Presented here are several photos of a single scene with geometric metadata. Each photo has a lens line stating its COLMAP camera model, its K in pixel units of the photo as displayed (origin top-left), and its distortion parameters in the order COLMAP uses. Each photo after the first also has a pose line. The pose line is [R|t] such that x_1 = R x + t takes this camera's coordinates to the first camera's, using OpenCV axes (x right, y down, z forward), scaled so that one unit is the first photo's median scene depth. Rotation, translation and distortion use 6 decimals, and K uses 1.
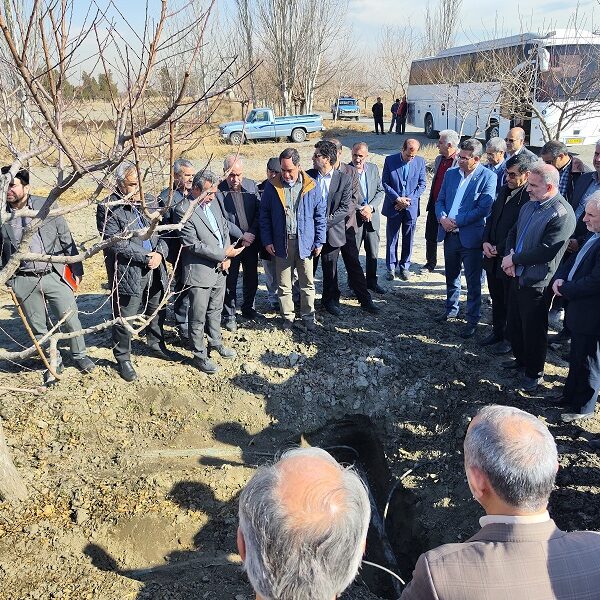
lens RADIAL K [[533.7, 0, 309.0], [0, 533.7, 289.4], [0, 0, 1]] dist [0.062844, -0.098501]
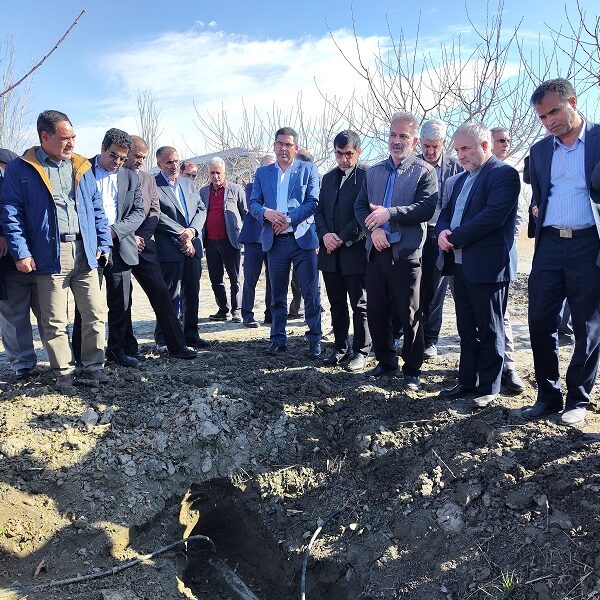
lens RADIAL K [[533.7, 0, 309.0], [0, 533.7, 289.4], [0, 0, 1]] dist [0.062844, -0.098501]
pose [[0.864814, -0.055125, 0.499058, -0.117020], [0.173339, 0.965623, -0.193716, 0.153059], [-0.471223, 0.254034, 0.844639, 0.321995]]
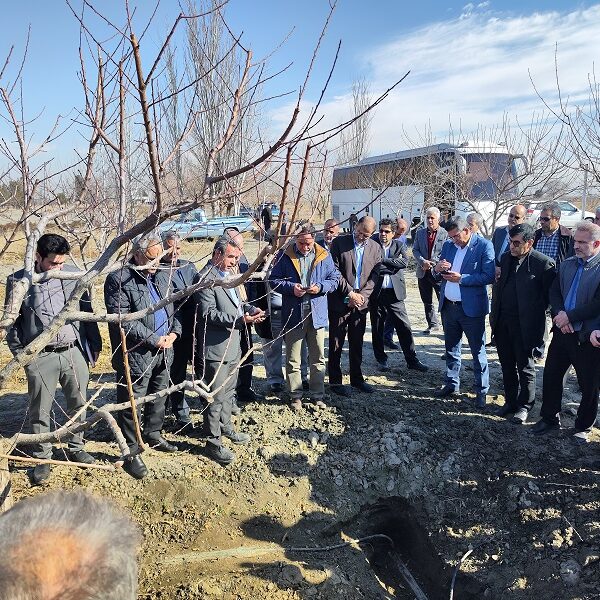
lens RADIAL K [[535.0, 0, 301.3], [0, 535.0, 283.5], [0, 0, 1]] dist [-0.008855, 0.014706]
pose [[0.990316, -0.018064, 0.137653, -0.177466], [0.044756, 0.980105, -0.193368, 0.045246], [-0.131422, 0.197657, 0.971422, 0.063261]]
